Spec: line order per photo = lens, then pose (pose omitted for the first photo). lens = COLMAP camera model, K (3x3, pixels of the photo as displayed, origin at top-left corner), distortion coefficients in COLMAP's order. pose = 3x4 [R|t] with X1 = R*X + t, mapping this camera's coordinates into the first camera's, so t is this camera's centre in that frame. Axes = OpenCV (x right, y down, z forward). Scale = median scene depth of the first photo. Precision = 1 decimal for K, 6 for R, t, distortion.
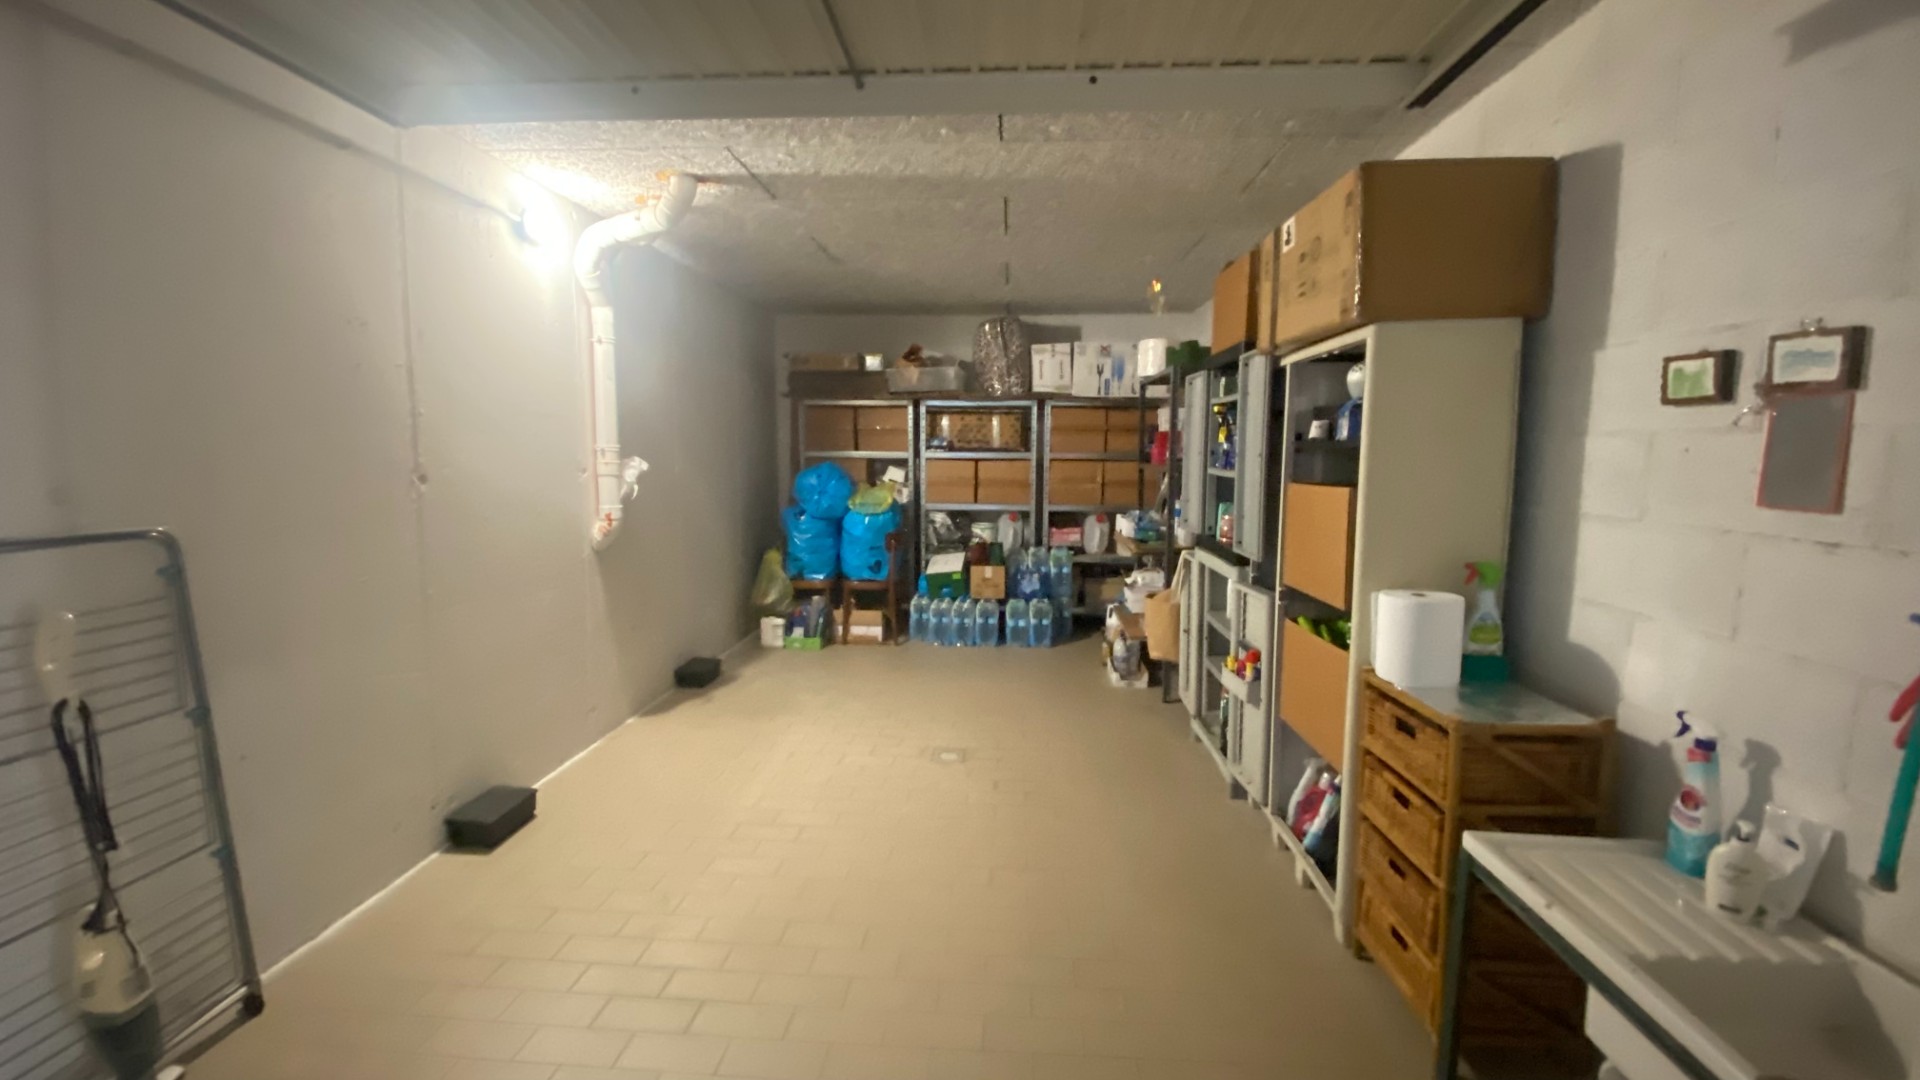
lens RADIAL K [[775.1, 0, 961.3], [0, 775.1, 541.5], [0, 0, 1]] dist [-0.002538, -0.011586]
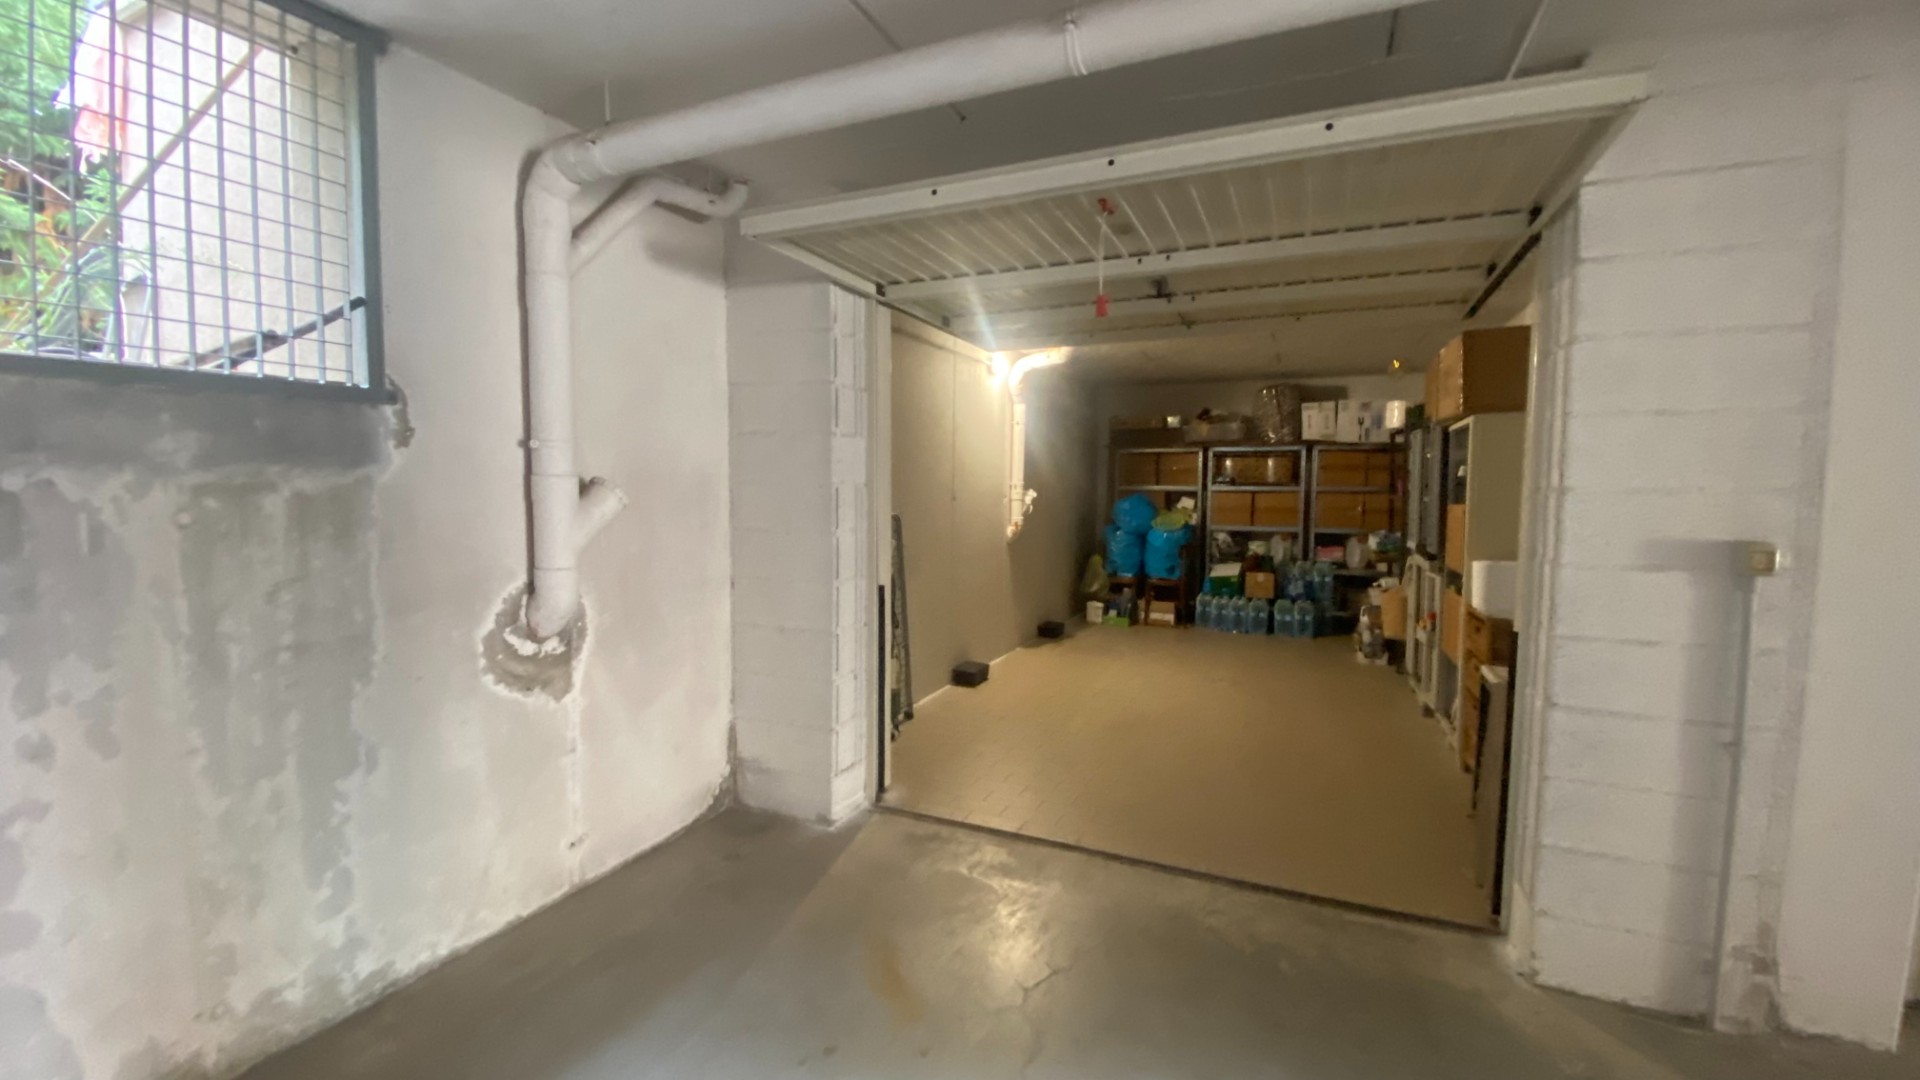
lens RADIAL K [[775.1, 0, 929.8], [0, 775.1, 544.1], [0, 0, 1]] dist [-0.002538, -0.011586]
pose [[0.924521, 0.026405, -0.380216, 0.014758], [-0.042293, 0.998544, -0.033491, 0.050712], [0.378778, 0.047044, 0.924291, -0.422598]]
